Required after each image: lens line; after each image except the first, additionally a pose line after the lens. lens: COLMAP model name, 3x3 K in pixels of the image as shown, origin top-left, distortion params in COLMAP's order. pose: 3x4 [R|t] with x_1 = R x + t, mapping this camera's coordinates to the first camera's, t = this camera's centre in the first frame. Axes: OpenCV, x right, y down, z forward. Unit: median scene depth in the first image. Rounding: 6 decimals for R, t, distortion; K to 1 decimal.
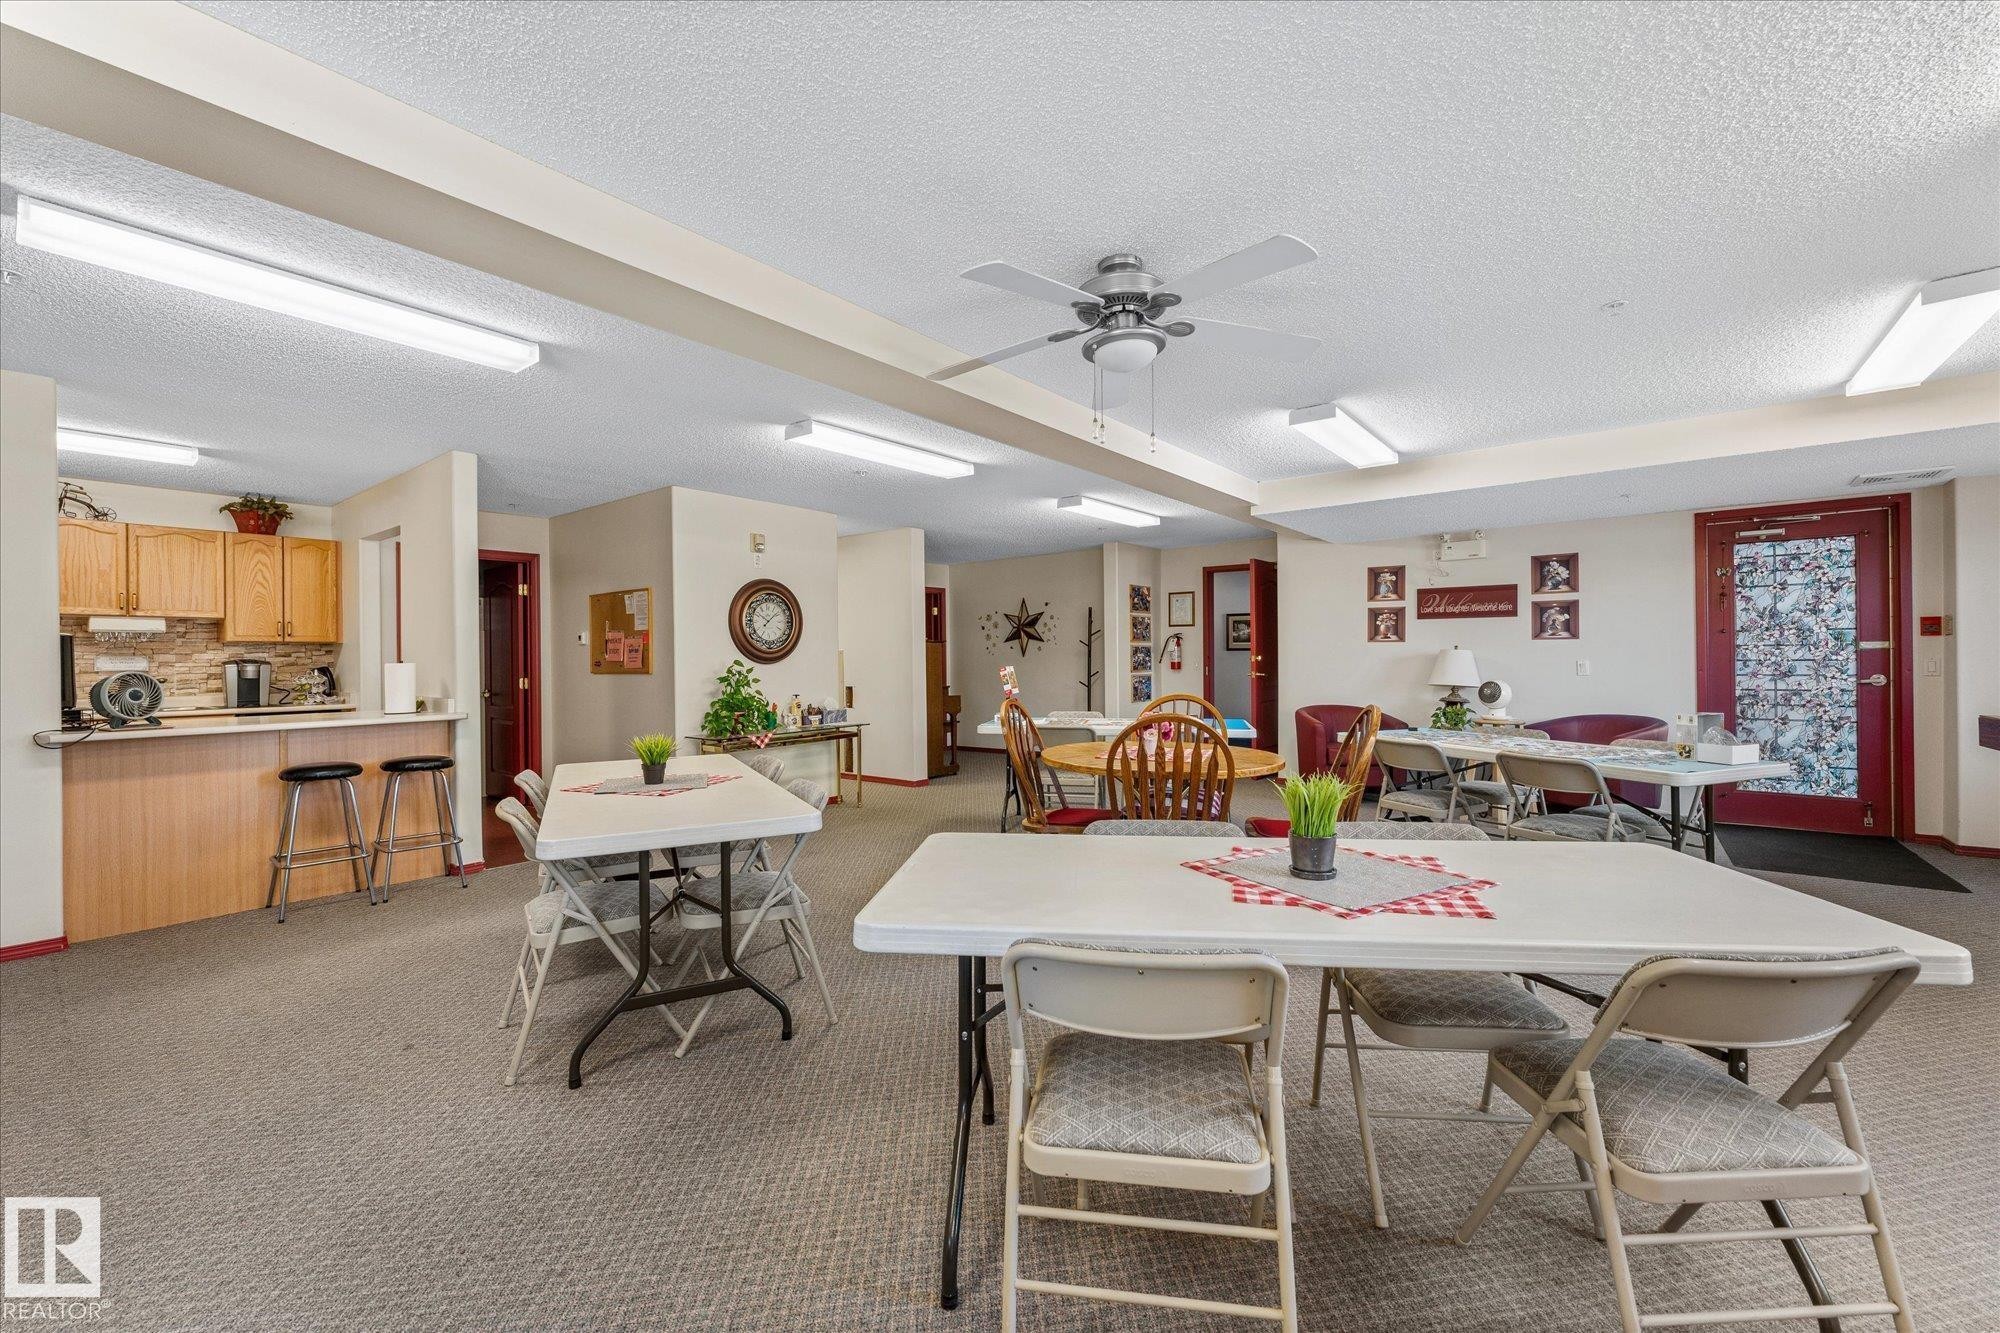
lens RADIAL K [[795.8, 0, 994.6], [0, 795.8, 652.4], [0, 0, 1]] dist [-0.001300, 0.000368]
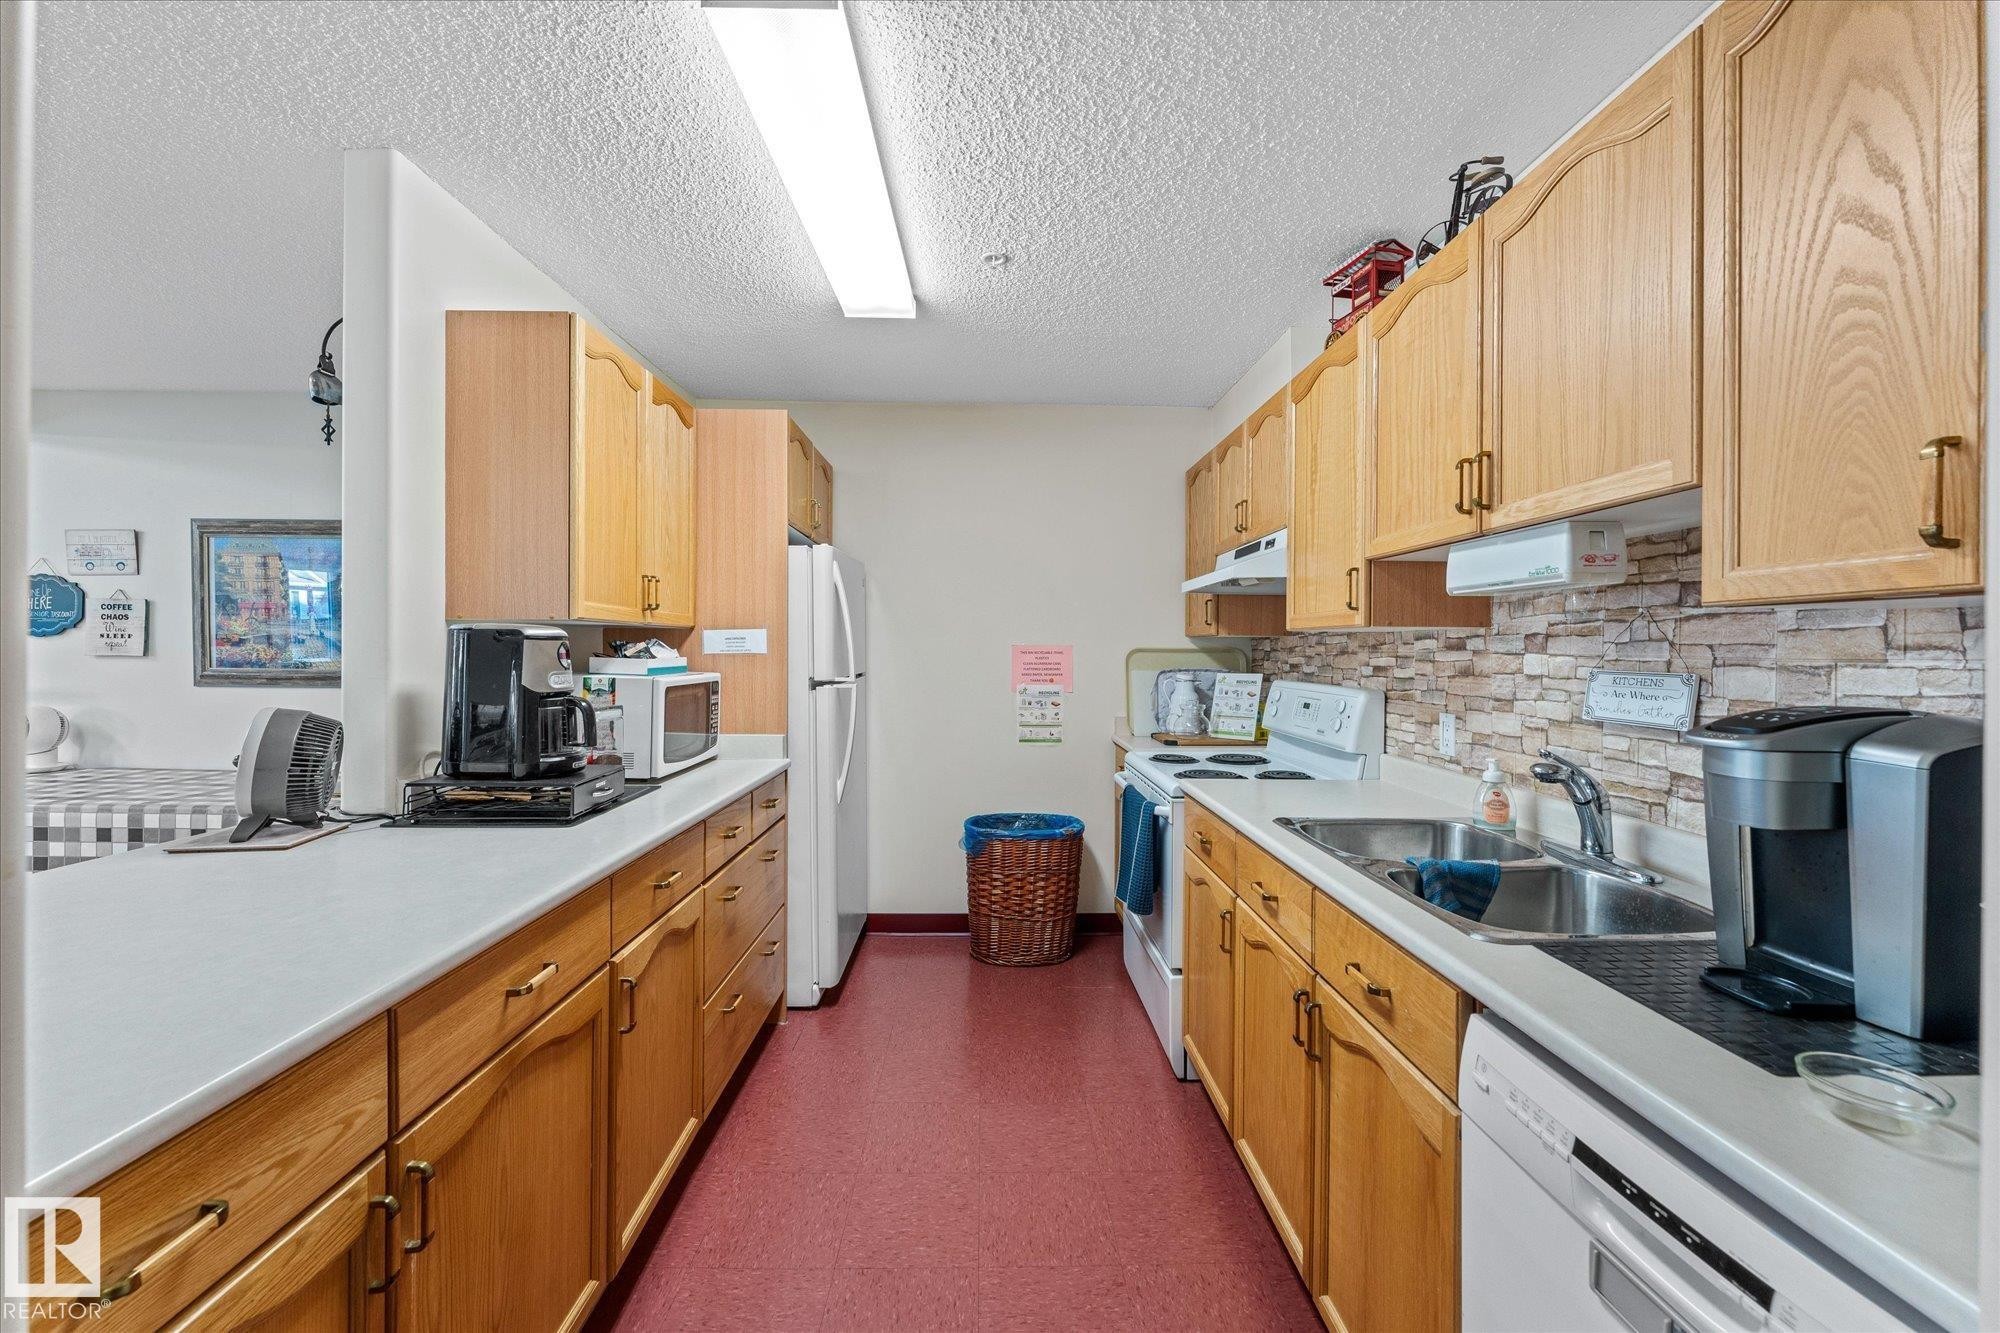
lens RADIAL K [[795.8, 0, 994.6], [0, 795.8, 652.4], [0, 0, 1]] dist [-0.001300, 0.000368]
pose [[-0.784482, 0.013617, -0.620002, -0.766026], [0.008860, 0.999903, 0.010751, -0.007424], [0.620089, 0.002941, -0.784526, 1.111694]]
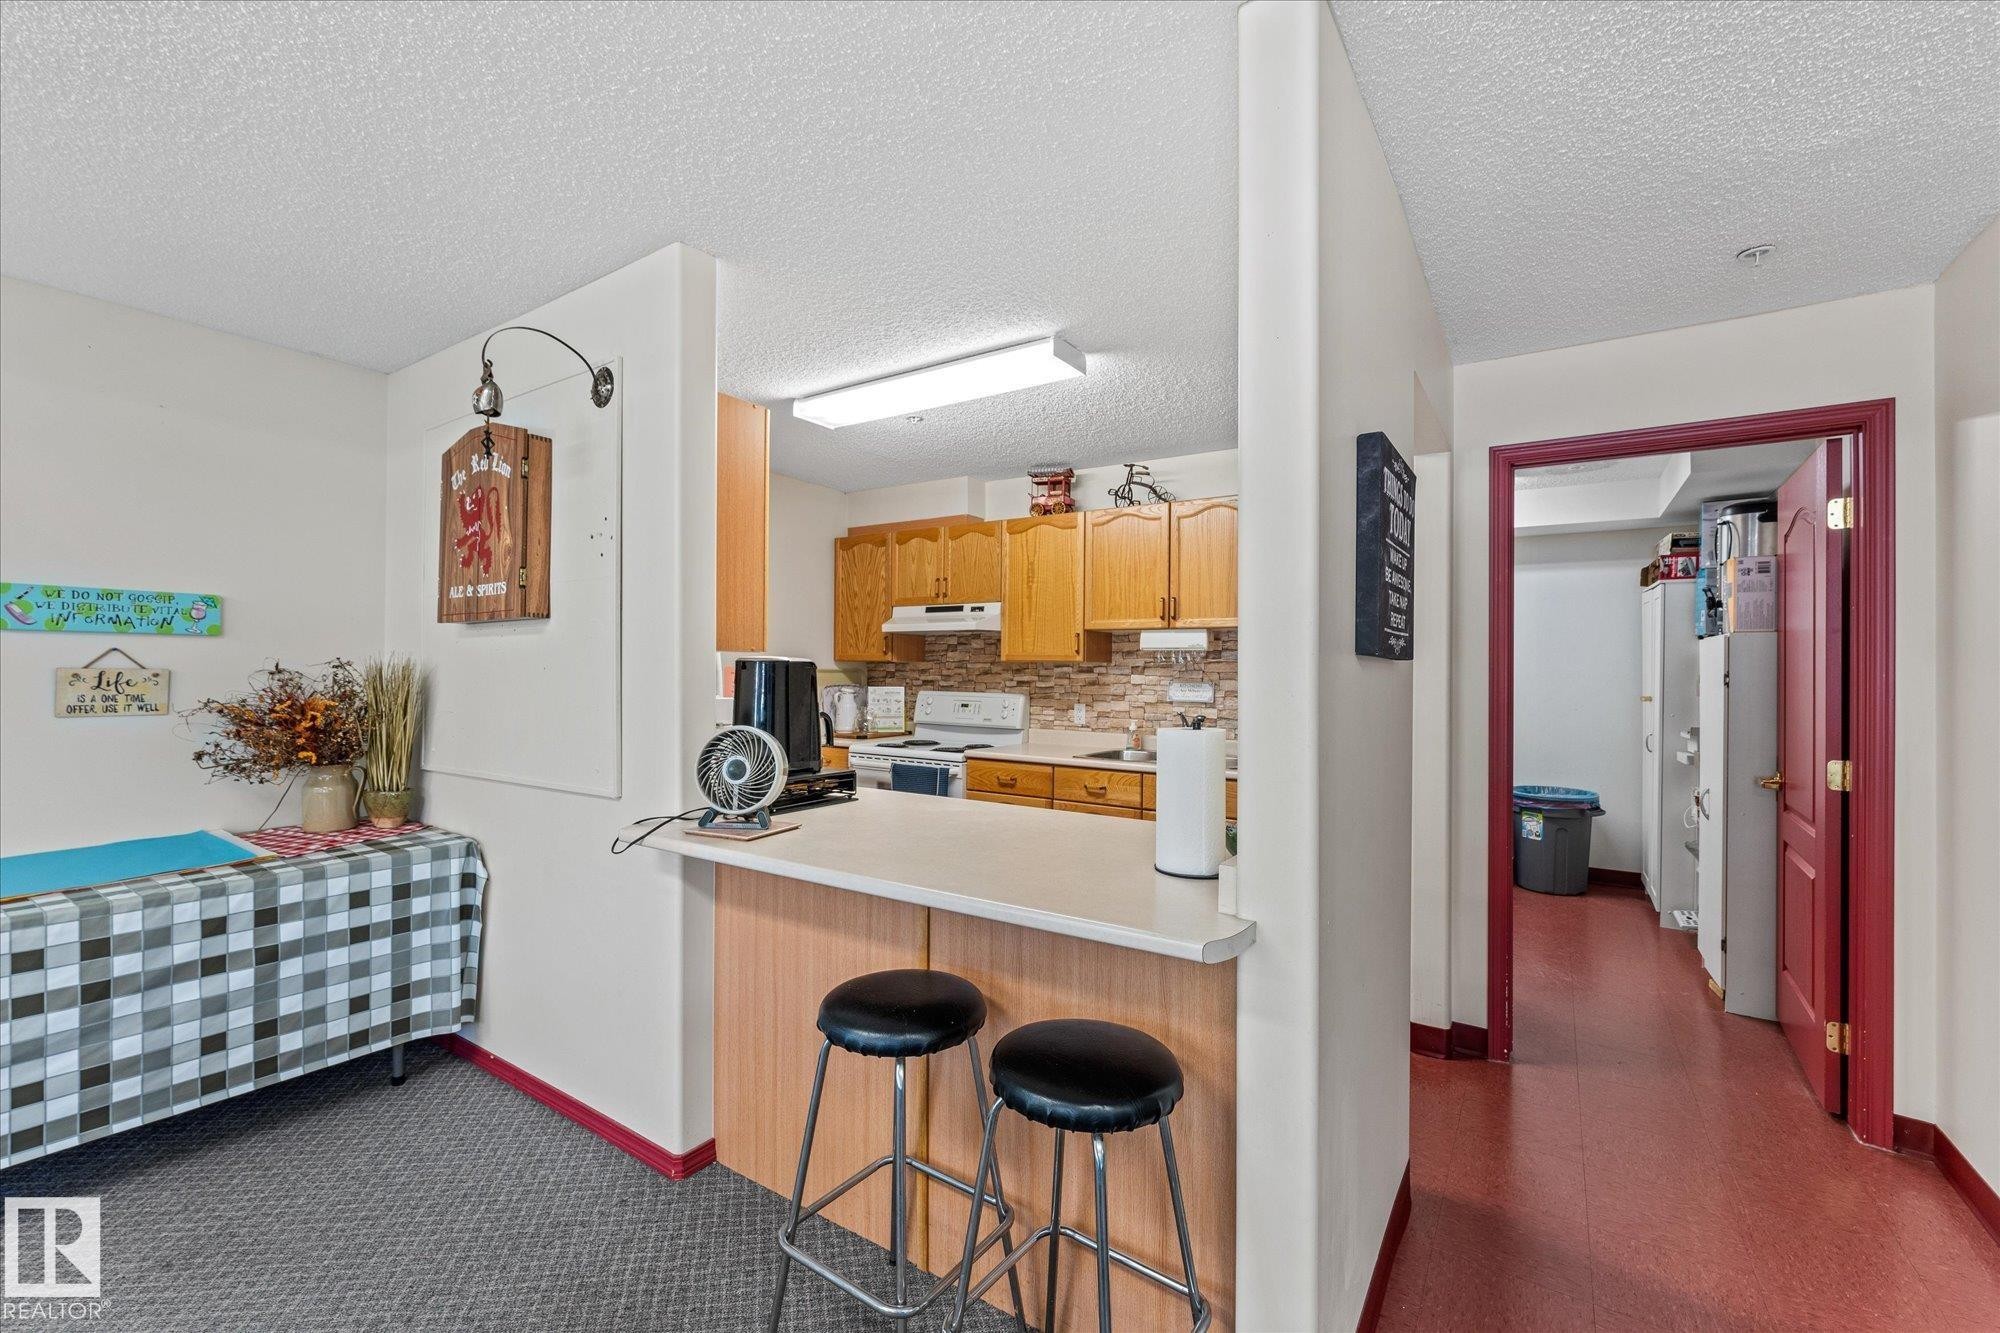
lens RADIAL K [[795.8, 0, 994.6], [0, 795.8, 652.4], [0, 0, 1]] dist [-0.001300, 0.000368]
pose [[0.042006, -0.006175, -0.999098, -0.361260], [-0.007014, 0.999954, -0.006475, -0.017614], [0.999093, 0.007280, 0.041961, 0.804821]]
